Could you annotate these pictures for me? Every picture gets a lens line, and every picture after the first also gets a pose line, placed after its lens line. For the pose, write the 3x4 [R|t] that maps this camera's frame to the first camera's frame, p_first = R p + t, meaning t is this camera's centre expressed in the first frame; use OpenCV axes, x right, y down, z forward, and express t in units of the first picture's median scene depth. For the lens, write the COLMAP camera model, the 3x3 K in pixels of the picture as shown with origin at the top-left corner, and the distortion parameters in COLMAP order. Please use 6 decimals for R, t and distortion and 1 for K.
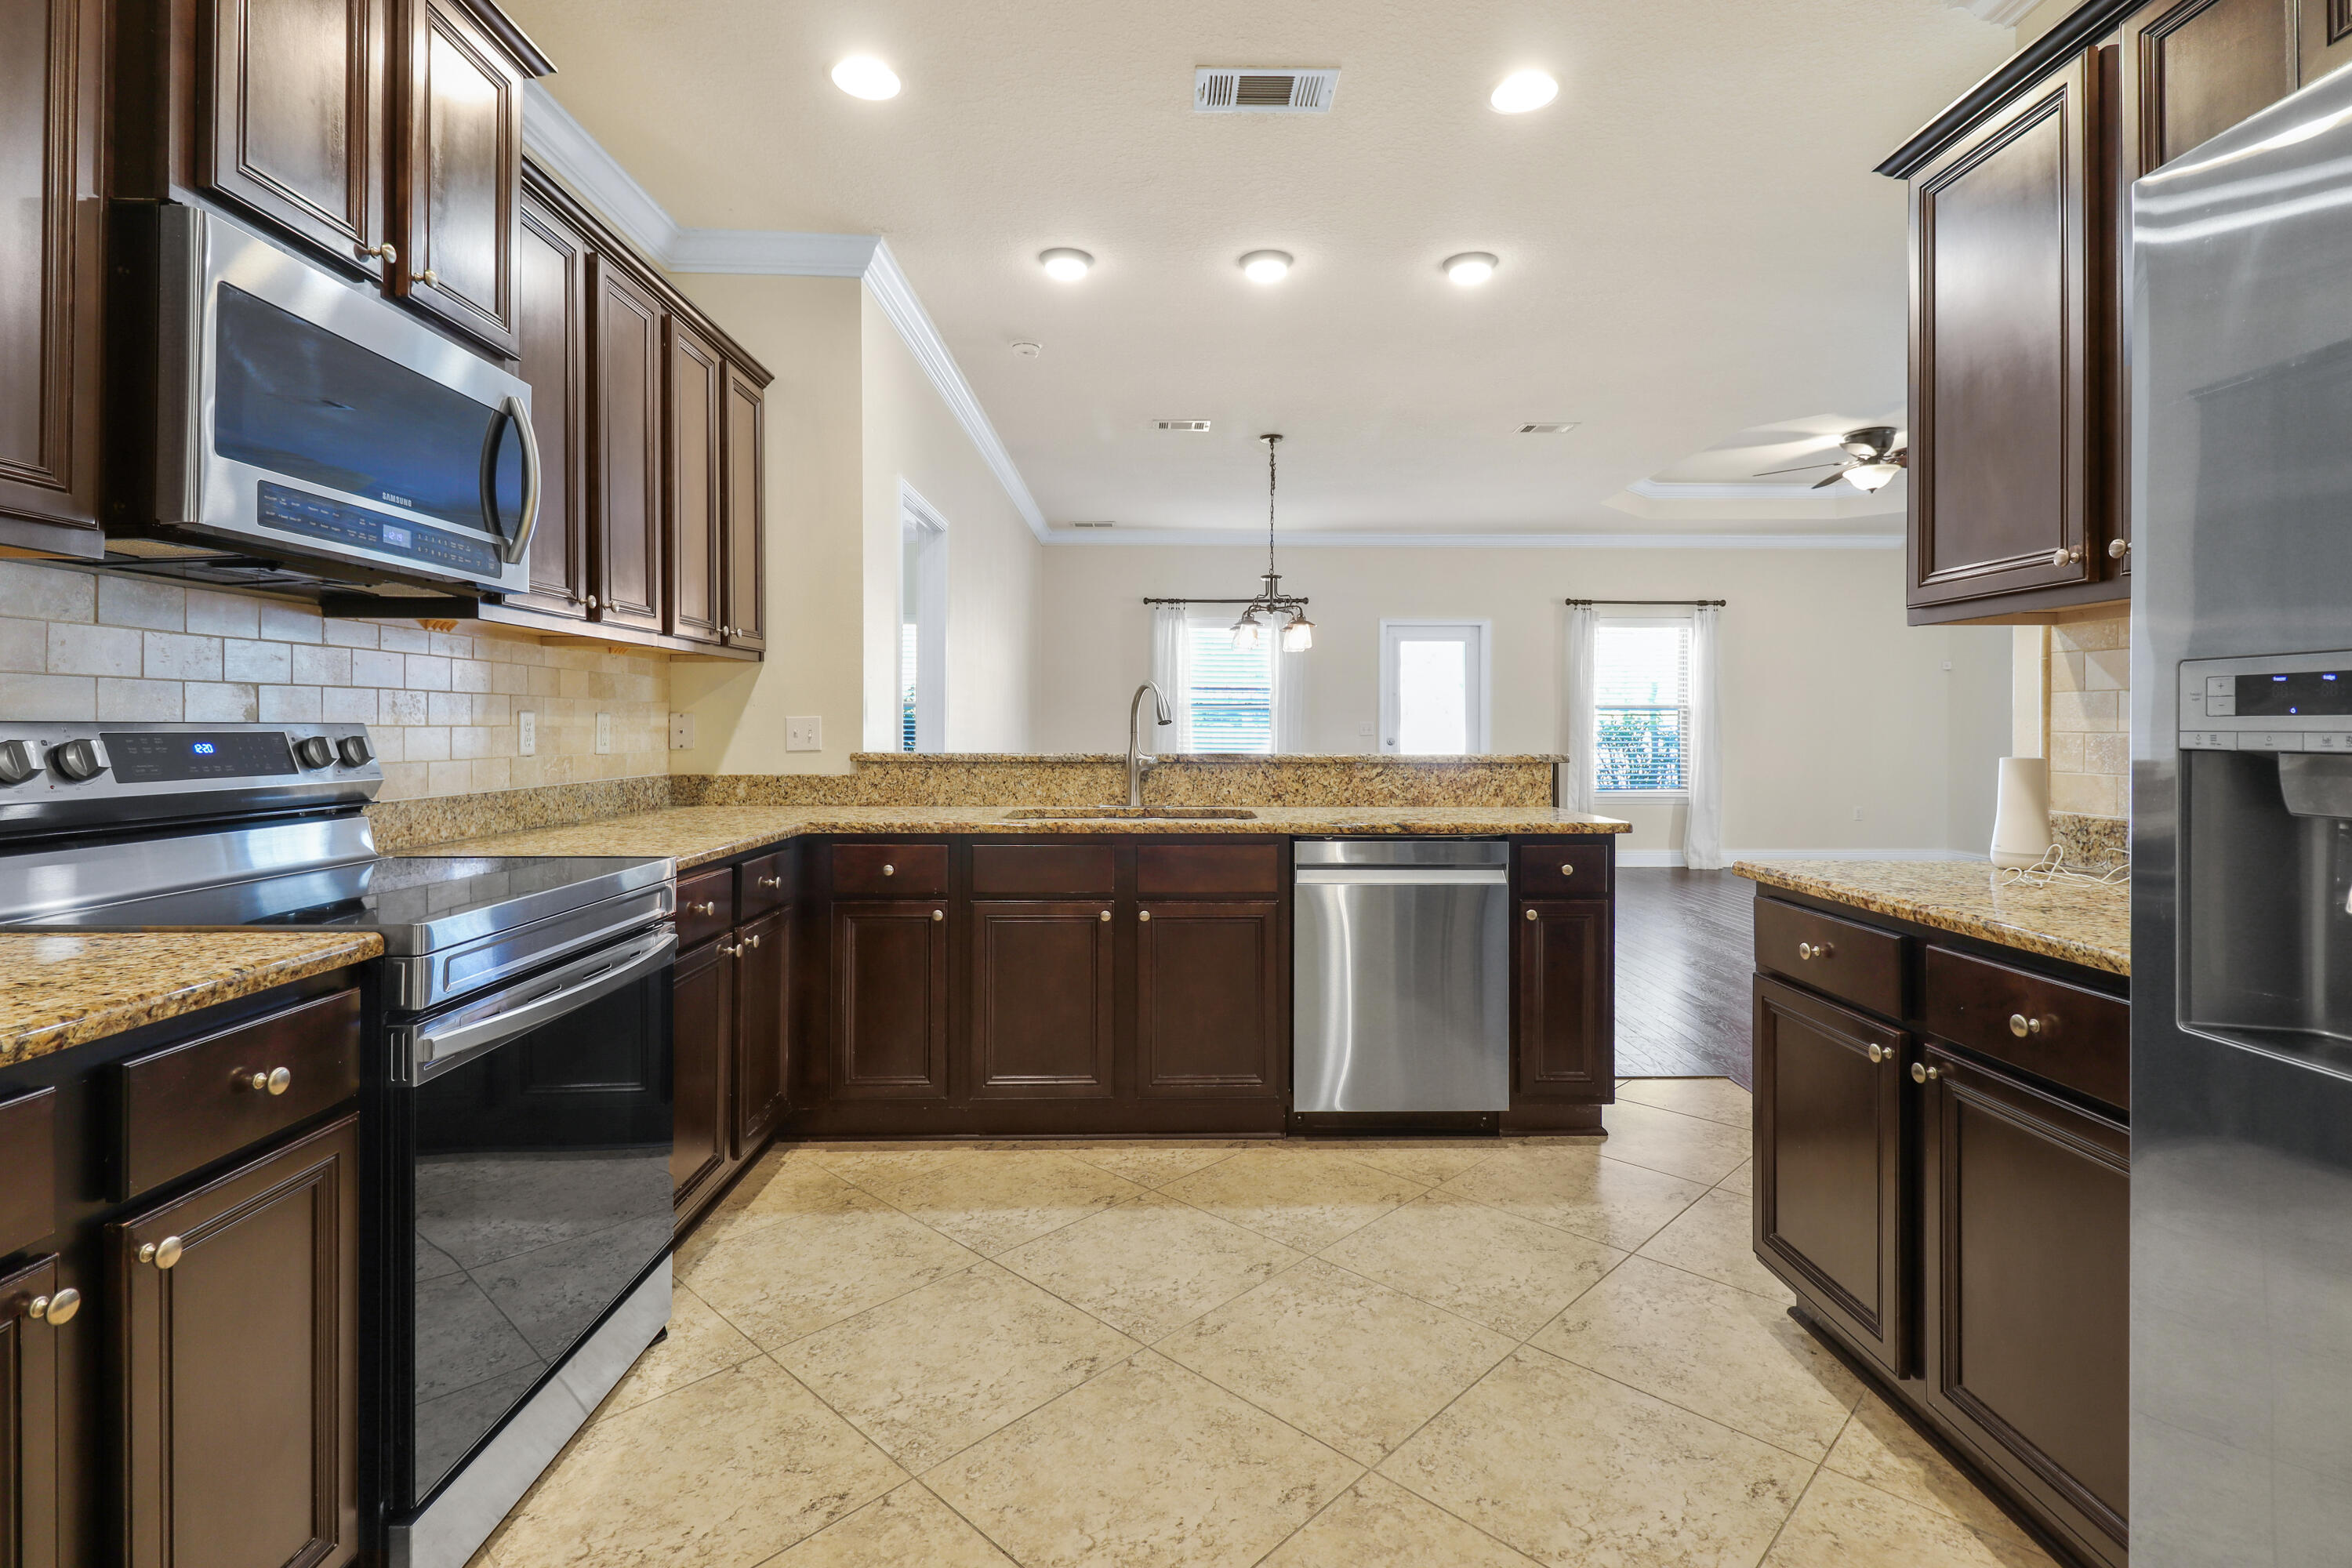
lens RADIAL K [[1114.5, 0, 1173.3], [0, 1114.5, 729.5], [0, 0, 1]] dist [0.029297, -0.015555]
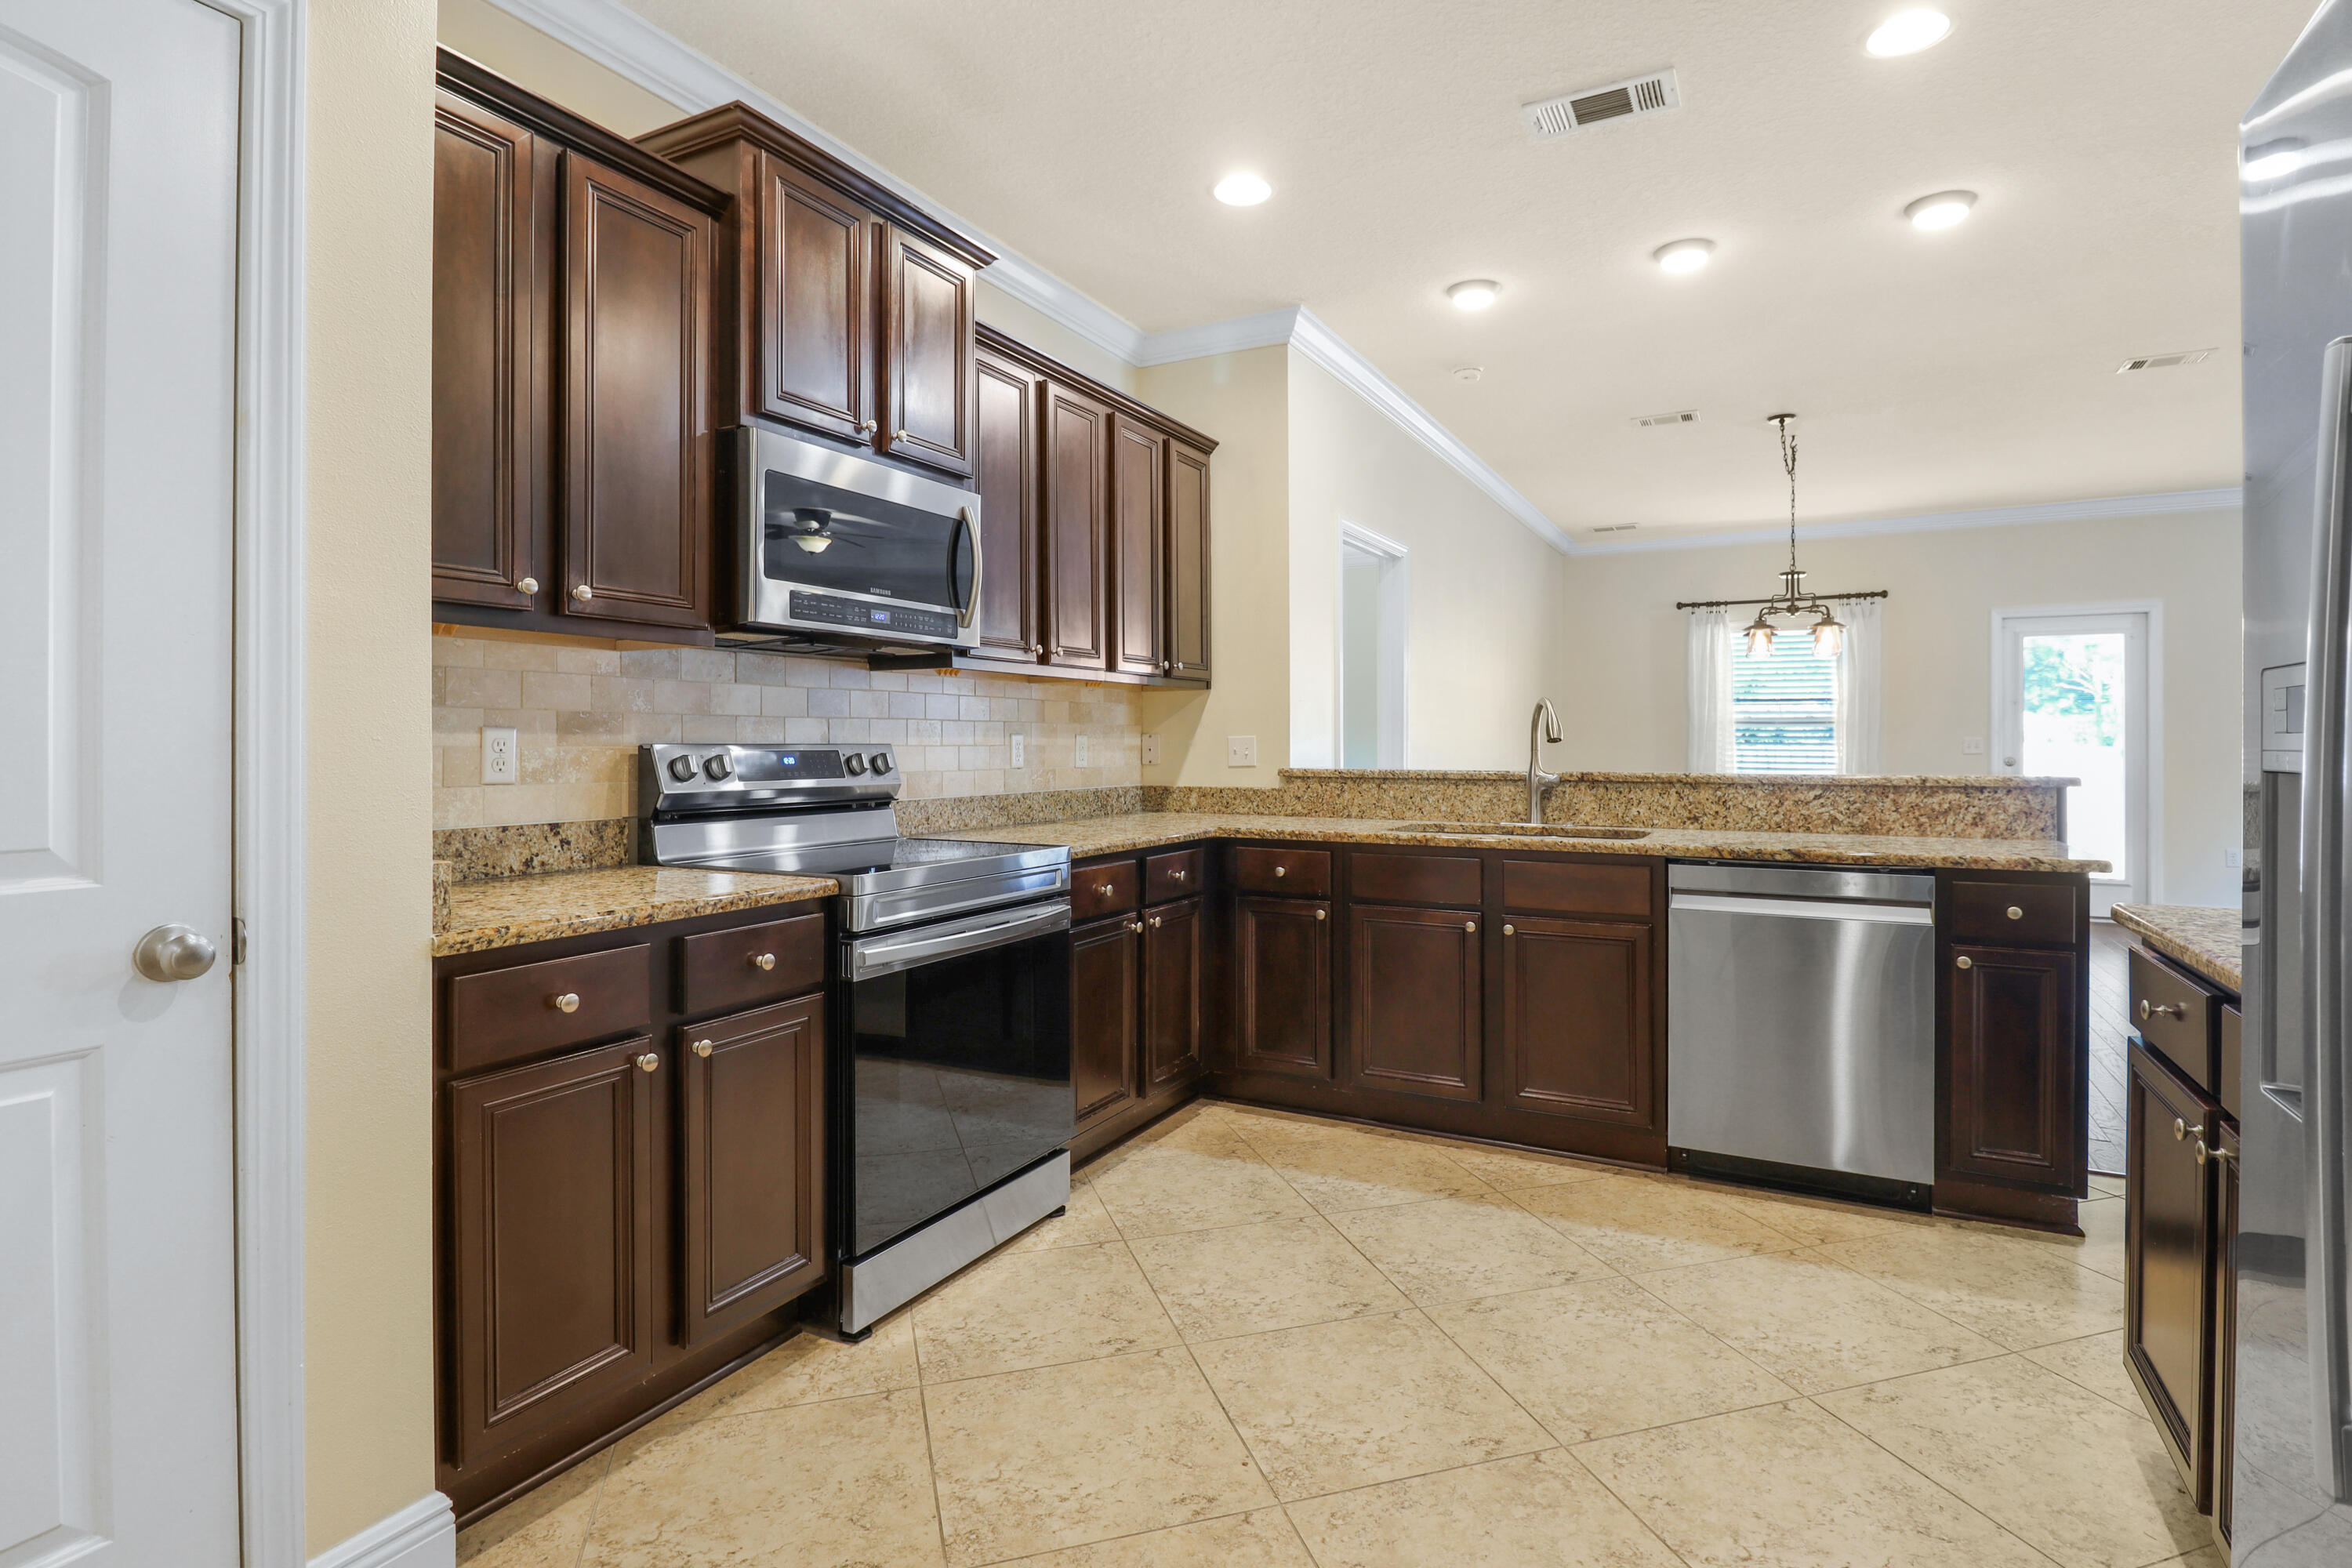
lens RADIAL K [[1162.5, 0, 1181.5], [0, 1162.5, 749.9], [0, 0, 1]] dist [0.020028, -0.018931]
pose [[0.872048, -0.000100, -0.489421, 0.238327], [0.001297, 0.999997, 0.002106, -0.000372], [0.489419, -0.002472, 0.872045, -0.079133]]
